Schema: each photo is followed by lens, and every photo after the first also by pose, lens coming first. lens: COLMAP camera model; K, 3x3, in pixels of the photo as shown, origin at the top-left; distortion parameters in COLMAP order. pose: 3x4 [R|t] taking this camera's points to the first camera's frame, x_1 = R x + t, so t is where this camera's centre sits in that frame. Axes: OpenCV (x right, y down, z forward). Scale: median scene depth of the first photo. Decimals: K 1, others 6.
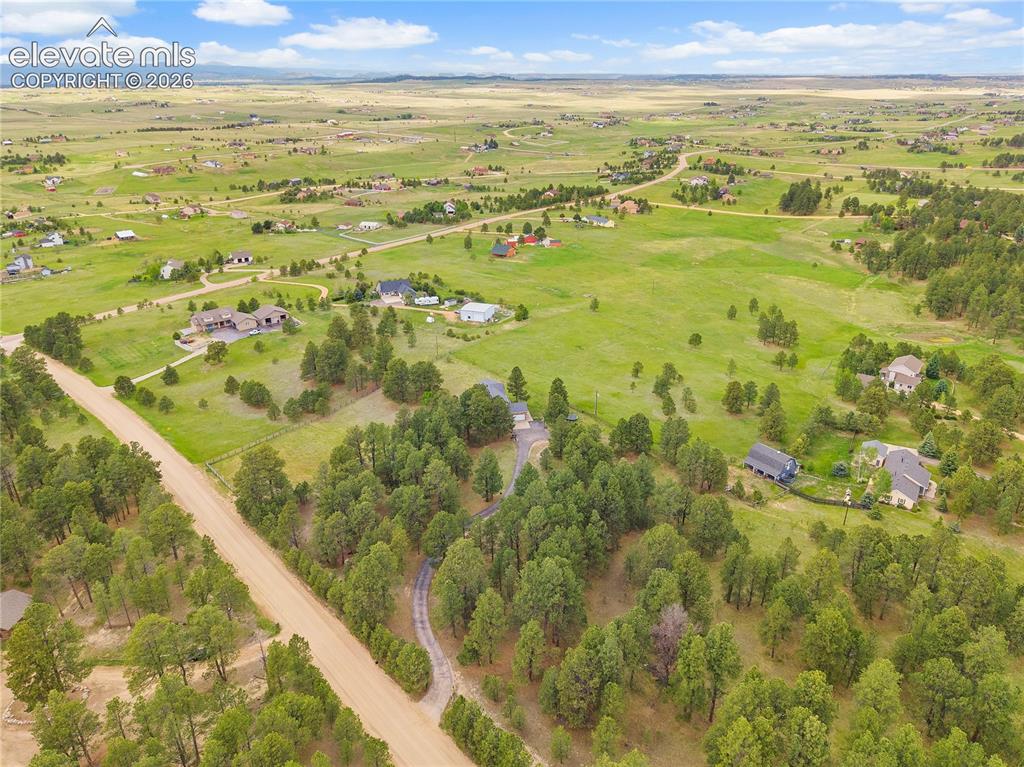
lens RADIAL K [[731.4, 0, 512.0], [0, 731.4, 383.5], [0, 0, 1]] dist [0.002992, -0.010199]
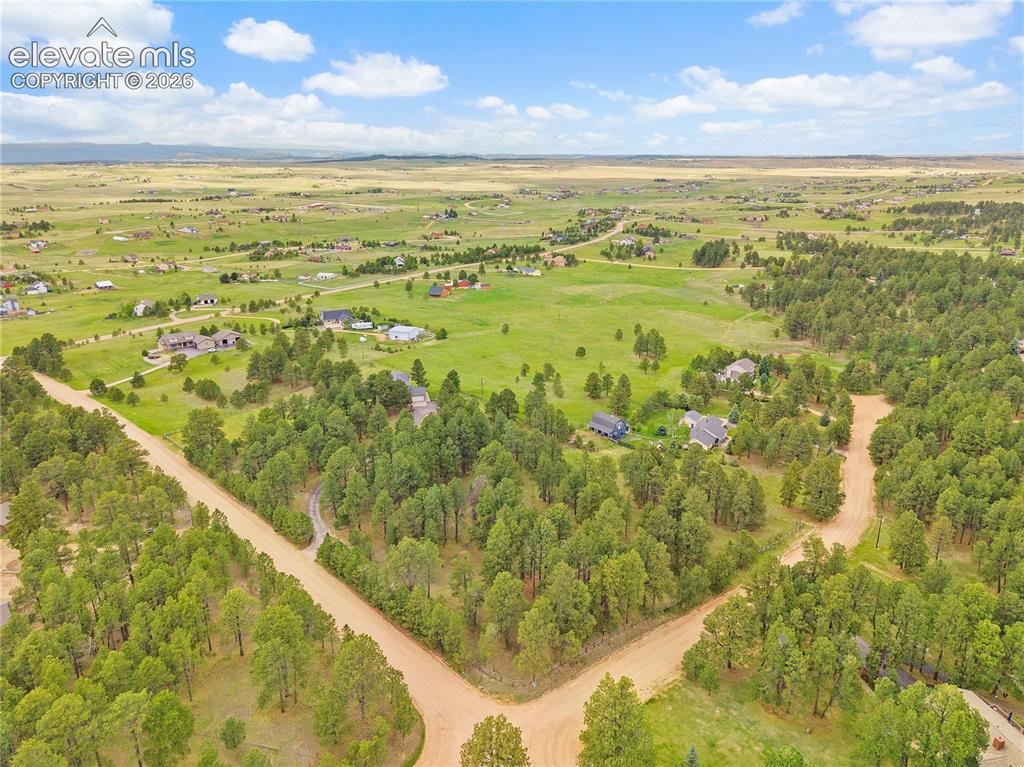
lens RADIAL K [[716.8, 0, 512.0], [0, 716.8, 383.5], [0, 0, 1]] dist [0.022796, -0.039719]
pose [[0.999340, -0.007915, 0.035459, 0.046598], [0.011169, 0.995647, -0.092529, 0.049898], [-0.034572, 0.092864, 0.995078, -0.086744]]
